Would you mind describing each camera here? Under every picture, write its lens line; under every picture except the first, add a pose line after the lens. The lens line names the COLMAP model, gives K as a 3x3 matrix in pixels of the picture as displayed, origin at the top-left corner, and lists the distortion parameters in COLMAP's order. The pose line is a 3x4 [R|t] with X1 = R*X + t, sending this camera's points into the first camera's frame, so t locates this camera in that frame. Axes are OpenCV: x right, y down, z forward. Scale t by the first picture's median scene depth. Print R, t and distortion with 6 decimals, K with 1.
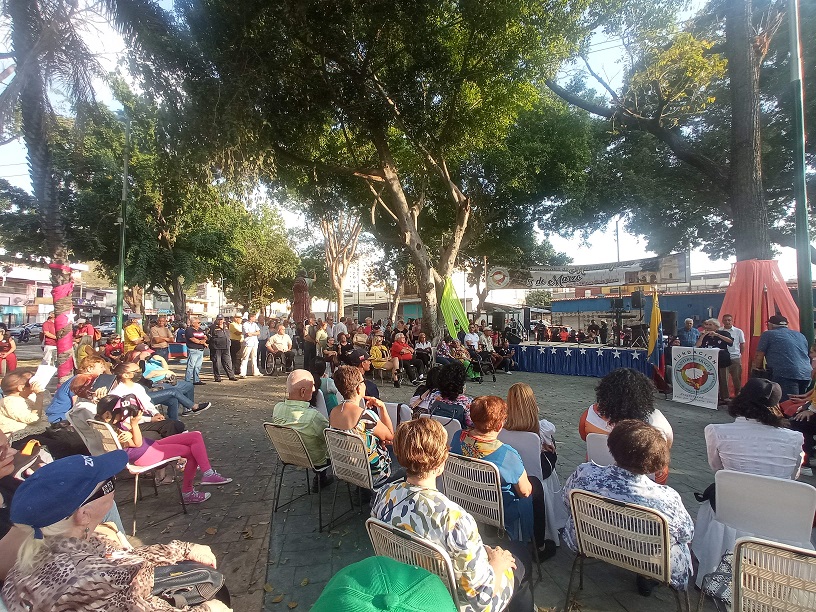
lens RADIAL K [[357.3, 0, 421.9], [0, 357.3, 302.9], [0, 0, 1]] dist [0.003261, 0.000499]
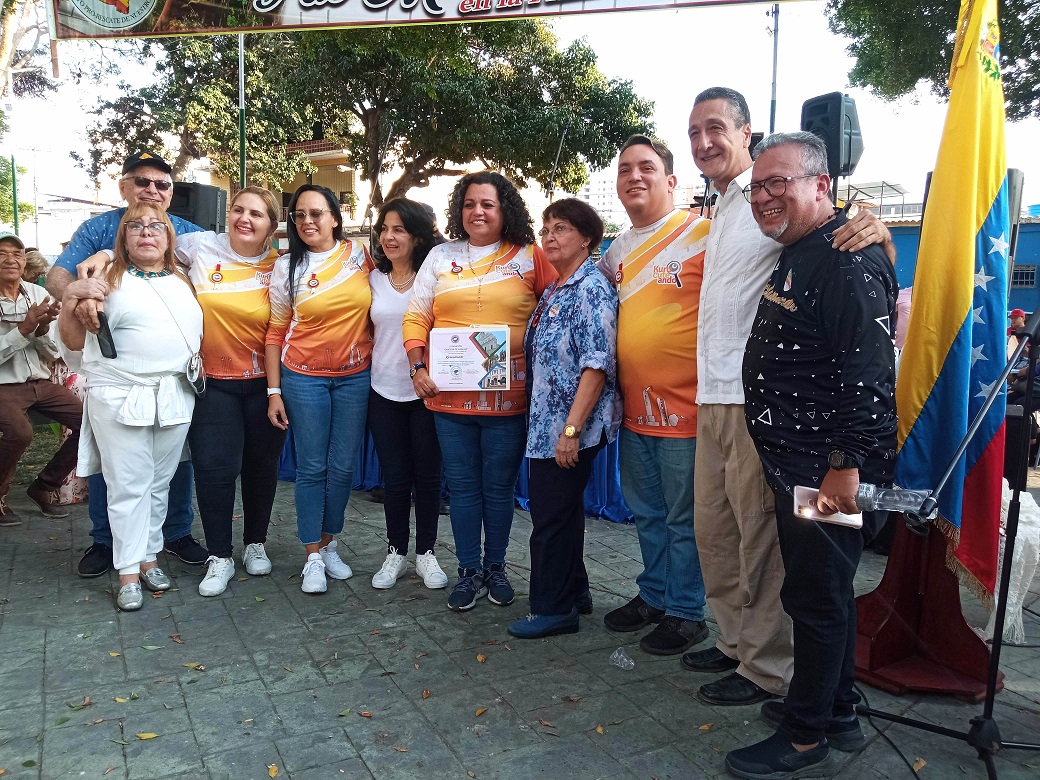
lens RADIAL K [[840.9, 0, 518.9], [0, 840.9, 409.9], [0, 0, 1]] dist [0.094922, -0.149548]
pose [[0.975142, -0.007063, 0.221468, 0.160424], [-0.033900, 0.982970, 0.180610, 0.031238], [-0.218972, -0.183628, 0.958296, 0.270366]]
